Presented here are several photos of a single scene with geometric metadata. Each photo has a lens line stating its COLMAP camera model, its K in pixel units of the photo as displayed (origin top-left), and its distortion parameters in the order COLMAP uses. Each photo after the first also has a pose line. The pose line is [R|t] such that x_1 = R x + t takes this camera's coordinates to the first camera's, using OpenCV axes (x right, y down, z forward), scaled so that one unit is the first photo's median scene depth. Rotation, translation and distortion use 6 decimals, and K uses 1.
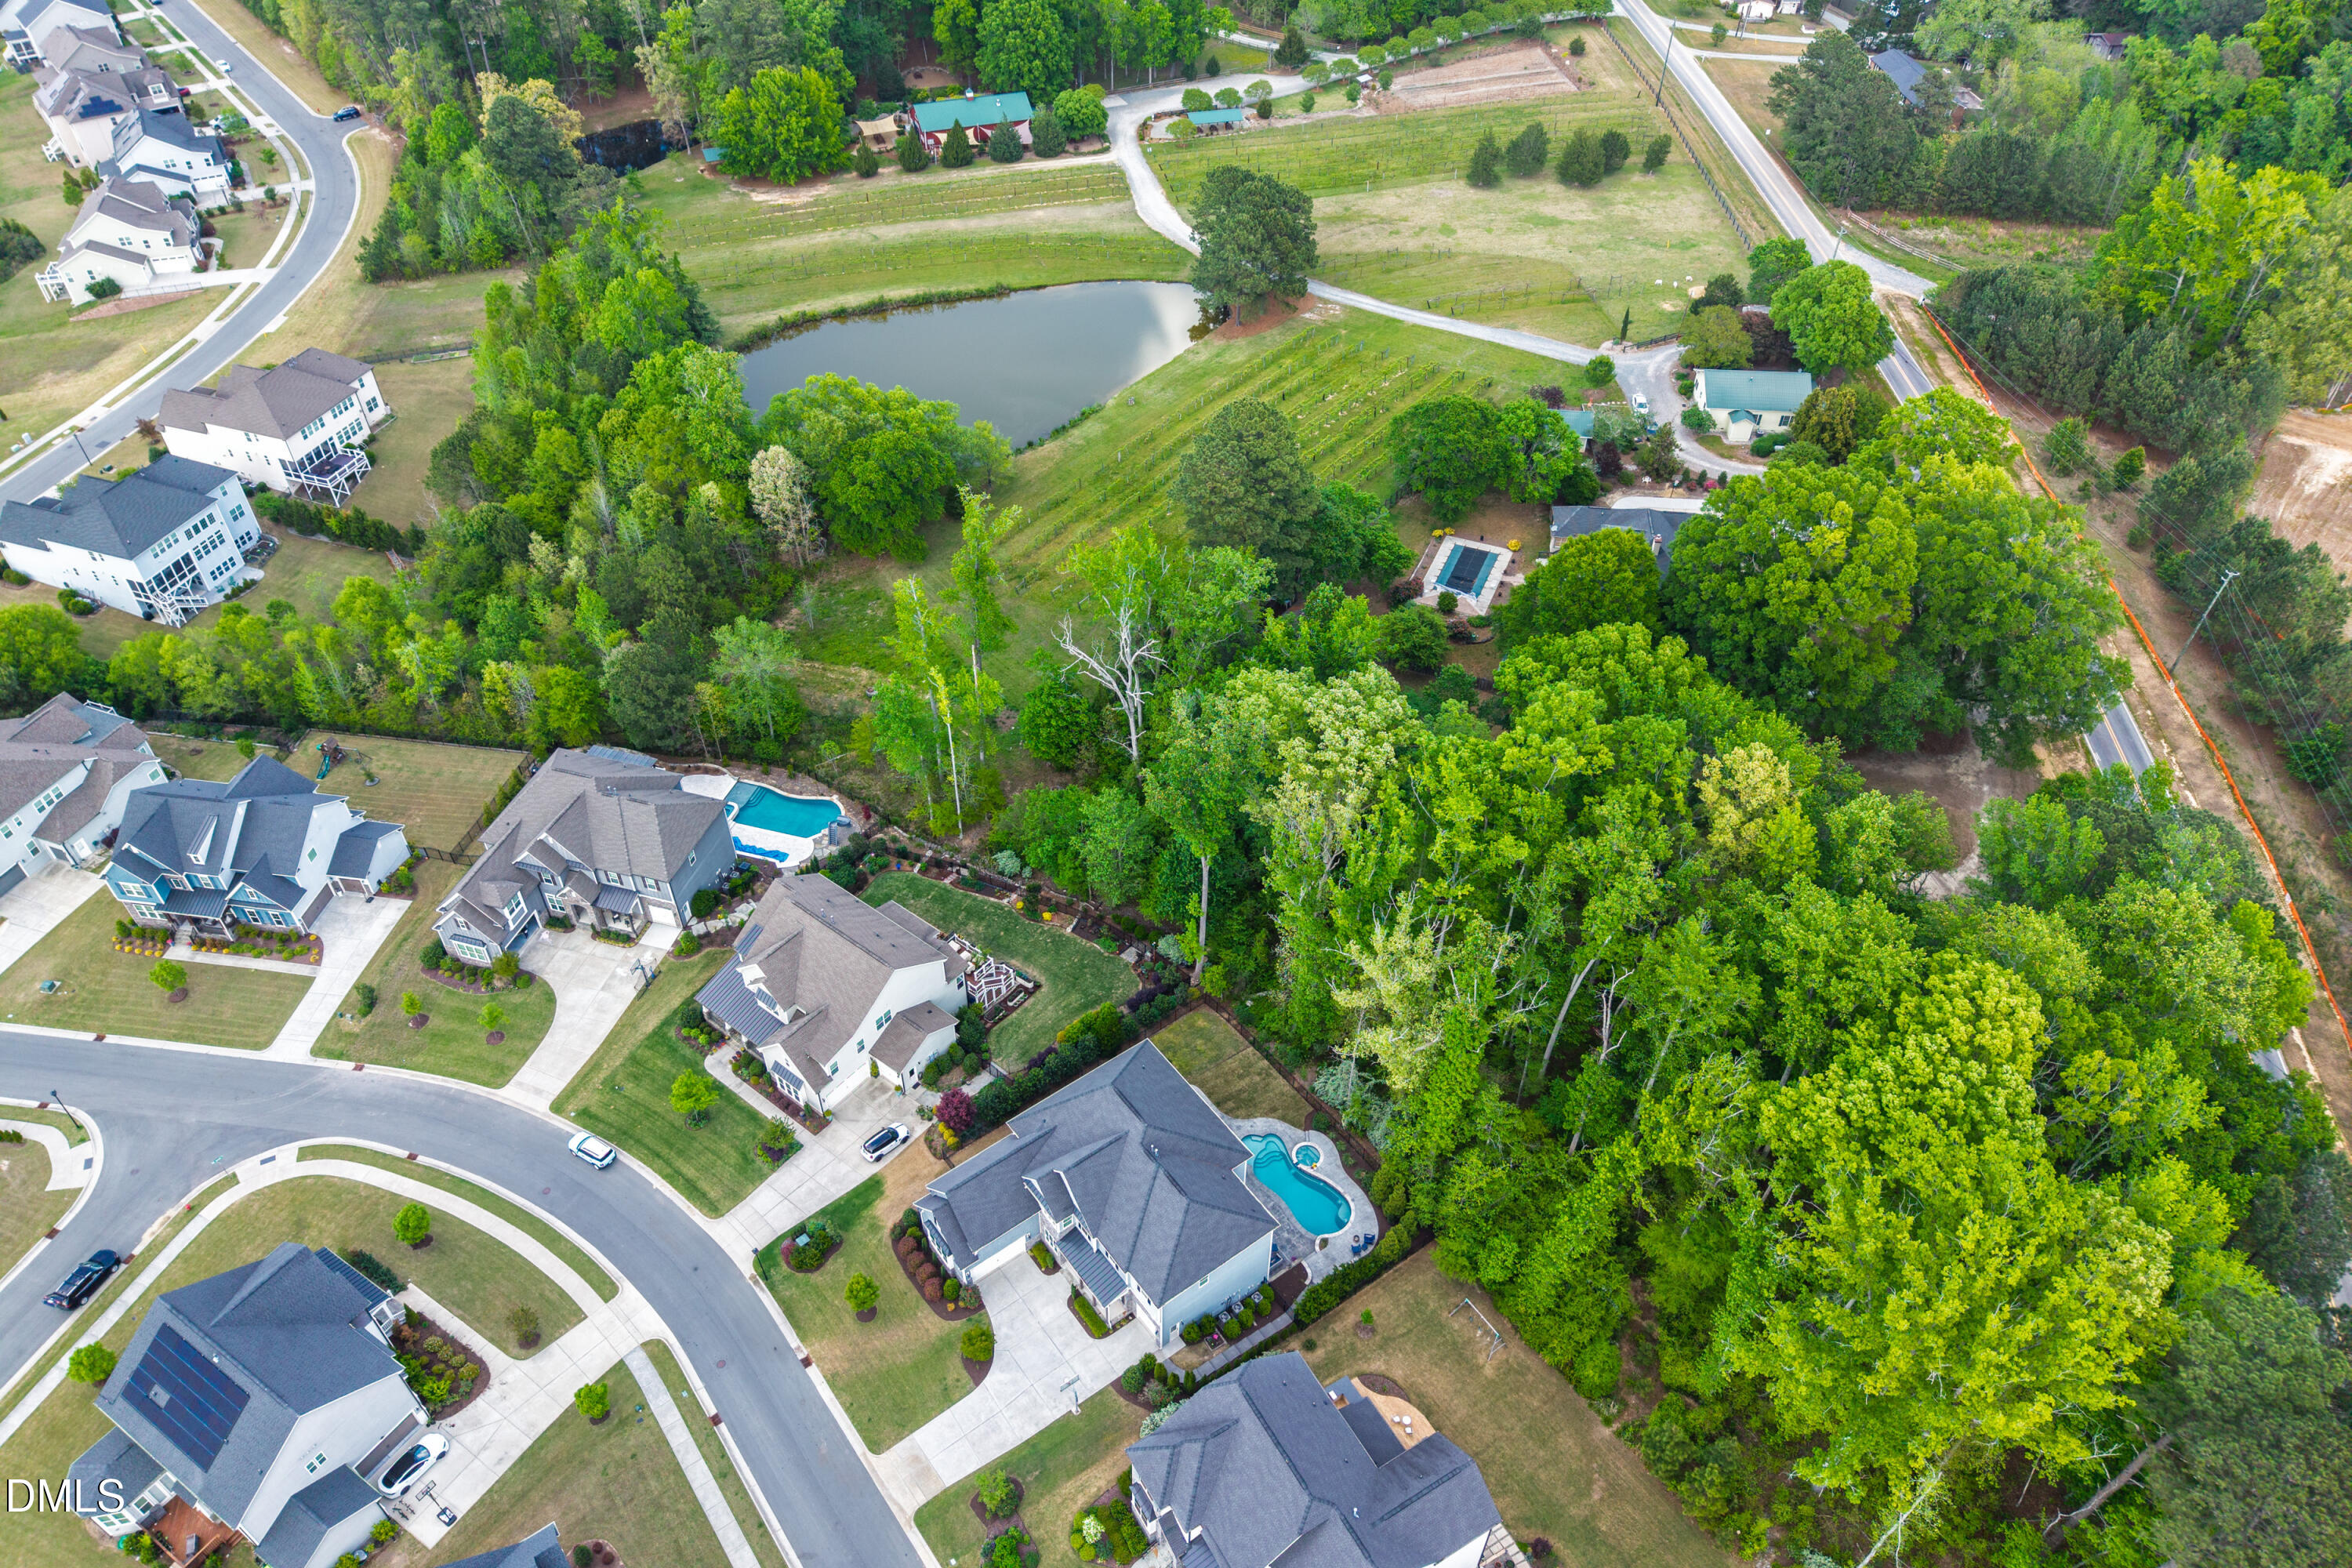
lens RADIAL K [[1586.8, 0, 1164.6], [0, 1586.8, 785.1], [0, 0, 1]] dist [0.002370, 0.004065]
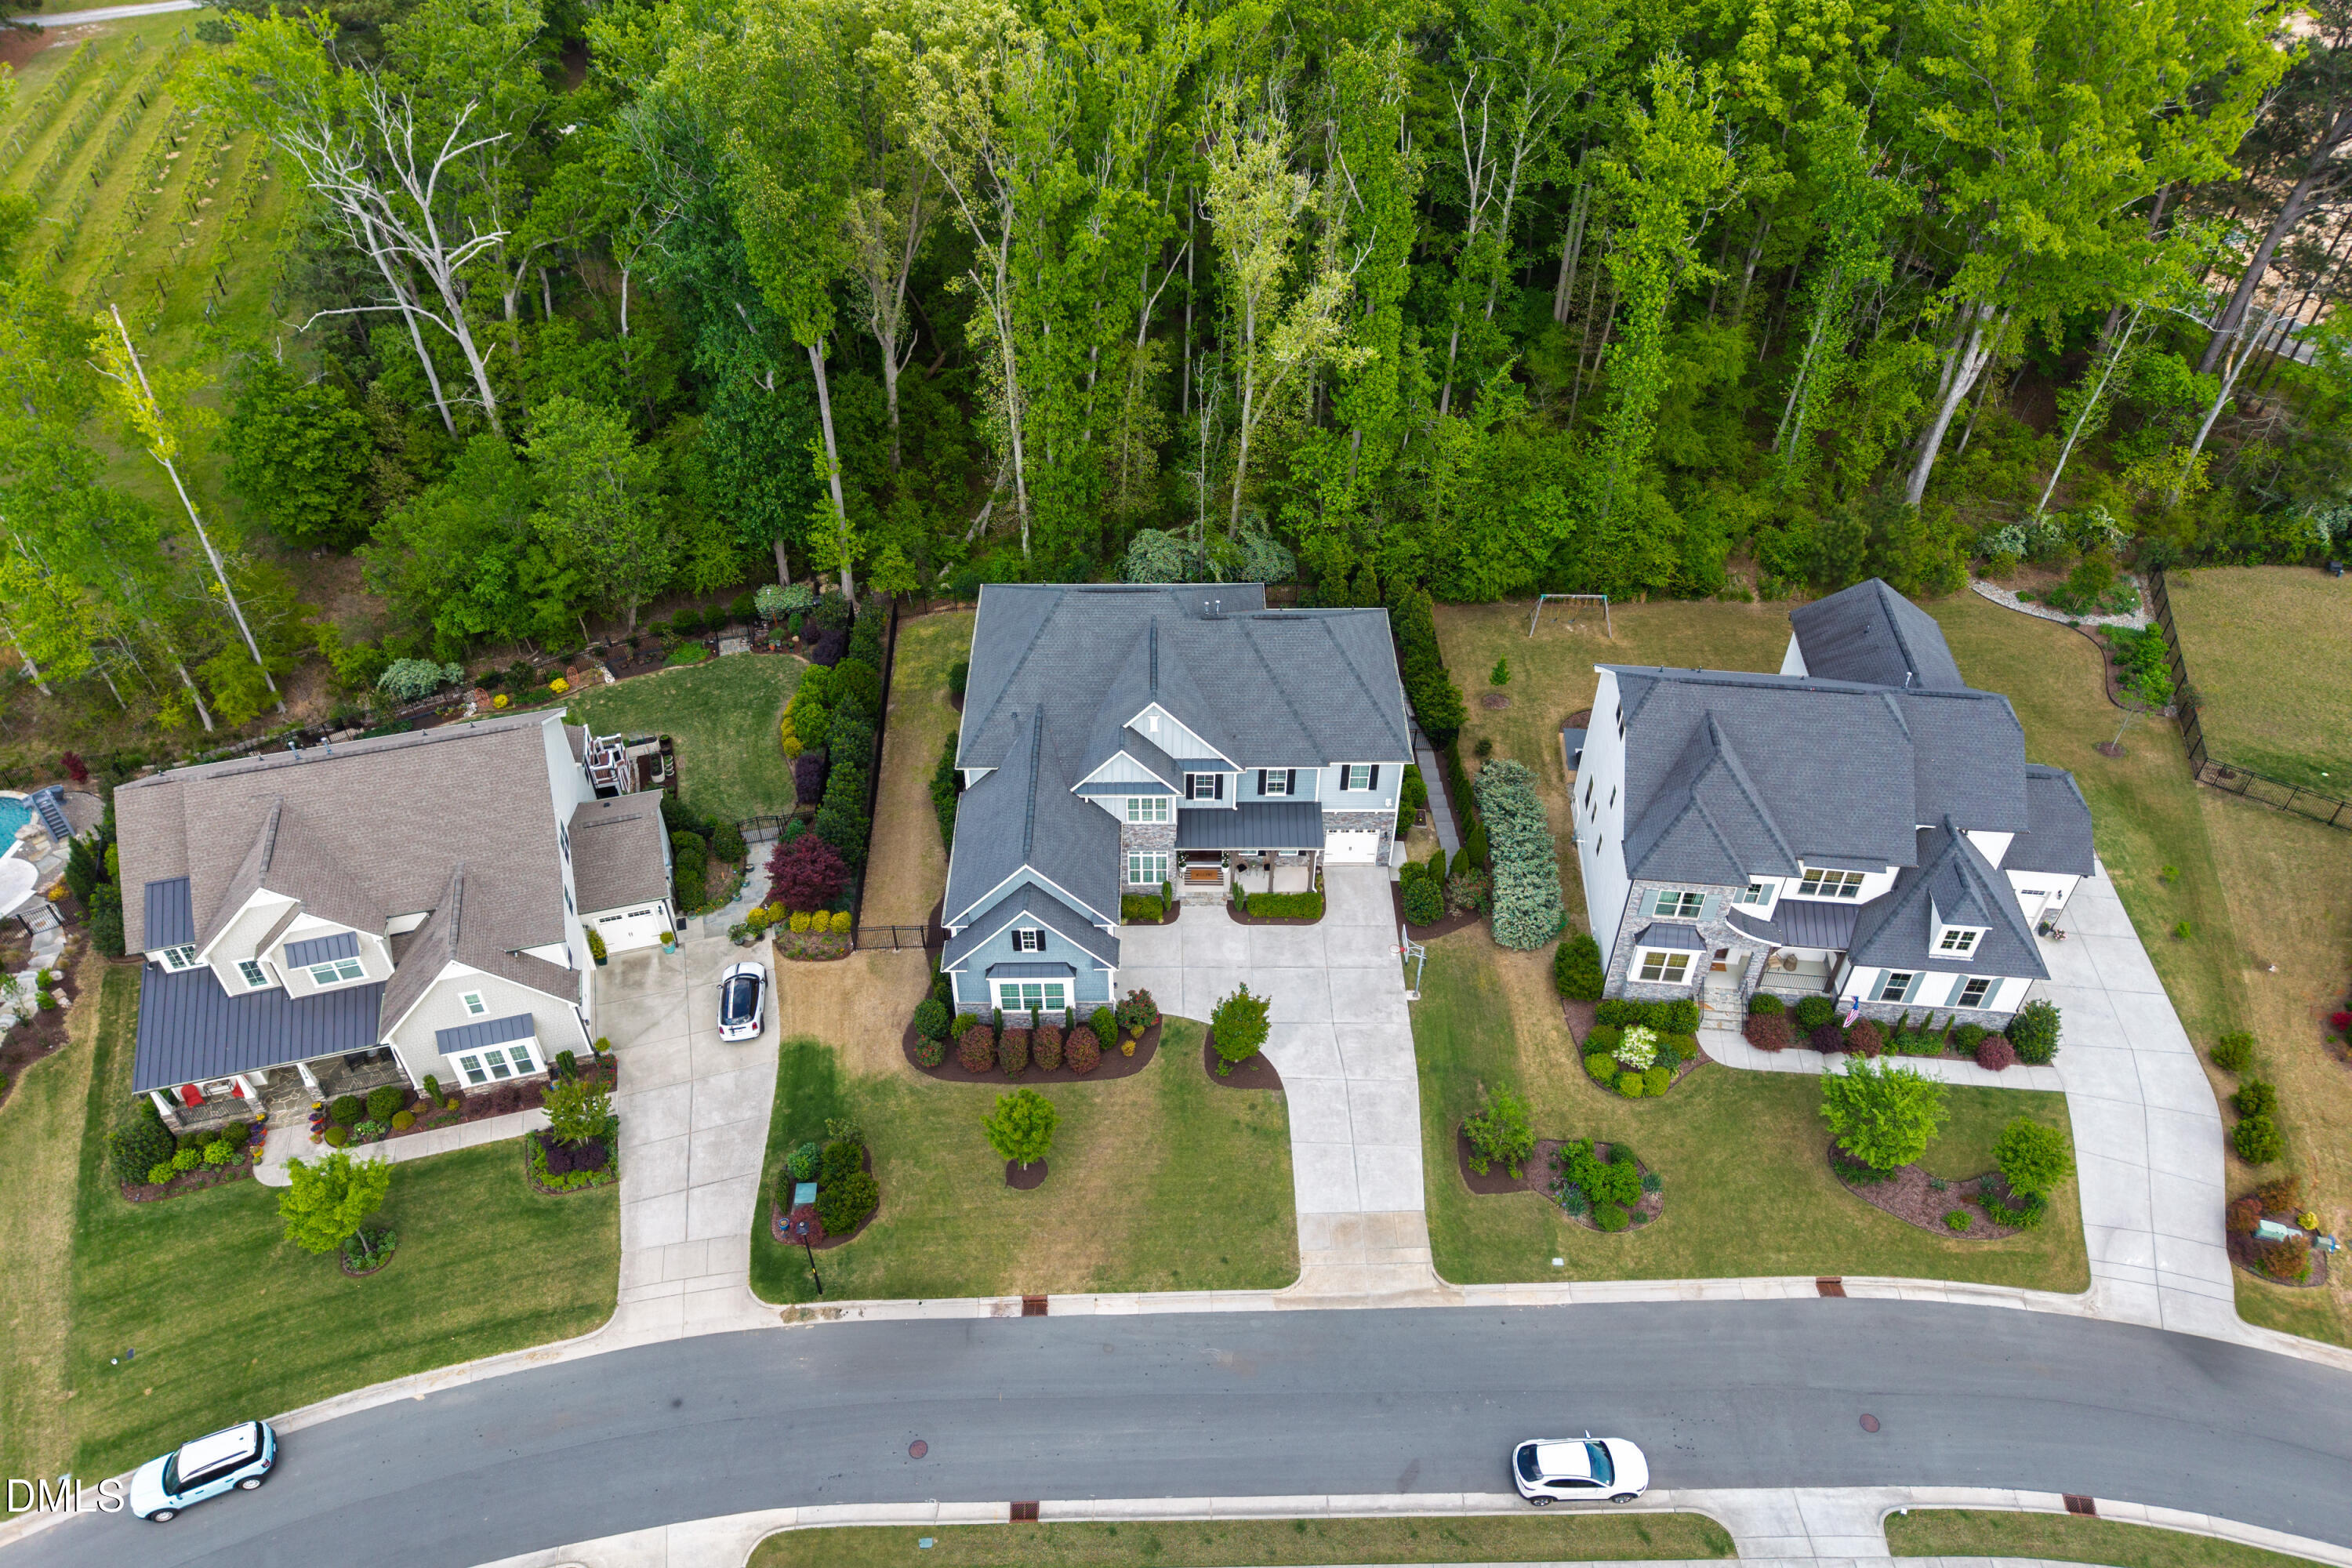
lens RADIAL K [[1611.2, 0, 1176.0], [0, 1611.2, 784.0], [0, 0, 1]] dist [0.008325, -0.001921]
pose [[0.586129, -0.537887, 0.605912, -0.380318], [0.551426, 0.812746, 0.188078, 0.150572], [-0.593617, 0.223878, 0.772979, 0.511235]]
